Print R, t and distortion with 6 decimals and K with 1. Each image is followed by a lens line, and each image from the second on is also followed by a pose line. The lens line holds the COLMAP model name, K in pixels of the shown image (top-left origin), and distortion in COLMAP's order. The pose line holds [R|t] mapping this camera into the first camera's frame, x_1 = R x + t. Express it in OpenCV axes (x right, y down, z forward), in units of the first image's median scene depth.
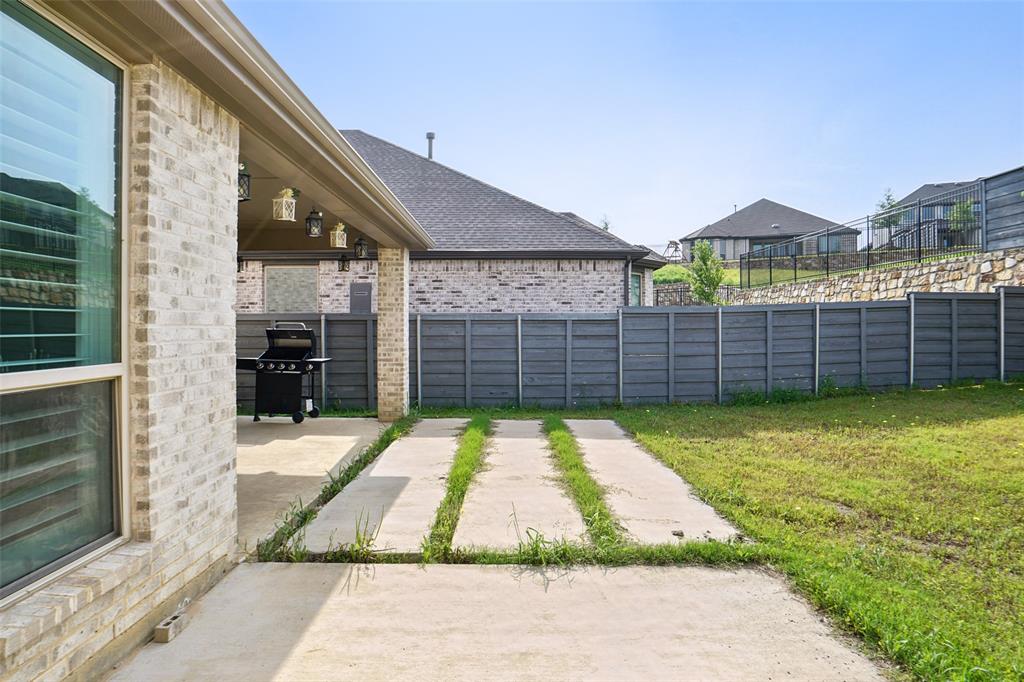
lens RADIAL K [[584.1, 0, 517.9], [0, 584.1, 332.9], [0, 0, 1]] dist [0.003269, 0.000115]
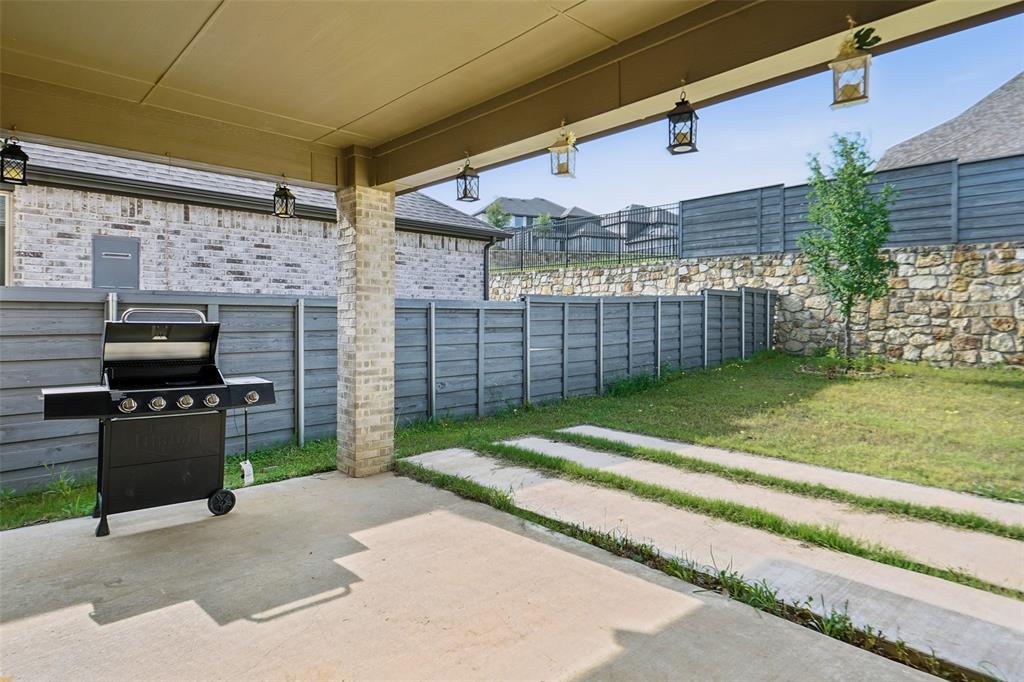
lens RADIAL K [[584.1, 0, 488.3], [0, 584.1, 338.6], [0, 0, 1]] dist [0.003269, 0.000115]
pose [[0.754015, -0.022505, 0.656472, -0.386628], [0.001767, 0.999479, 0.032234, -0.006157], [-0.656855, -0.023145, 0.753662, 0.336367]]
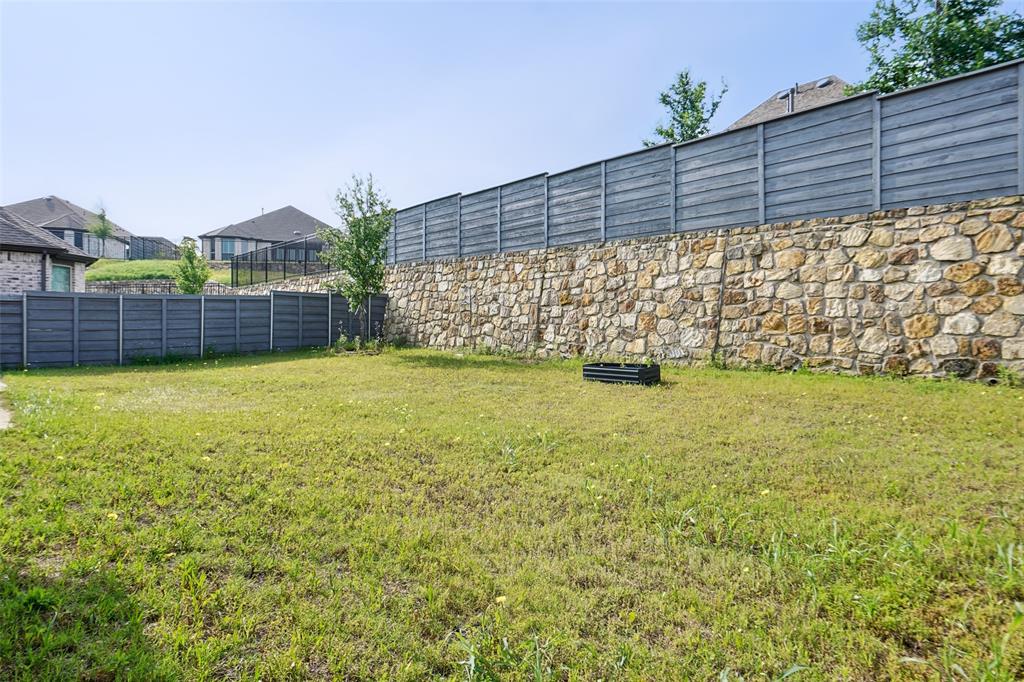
lens RADIAL K [[584.1, 0, 515.7], [0, 584.1, 336.5], [0, 0, 1]] dist [0.003269, 0.000115]
pose [[0.761100, -0.002123, 0.648631, 0.142778], [-0.001434, 0.999987, 0.004956, 0.039772], [-0.648633, -0.004702, 0.761087, -0.556382]]
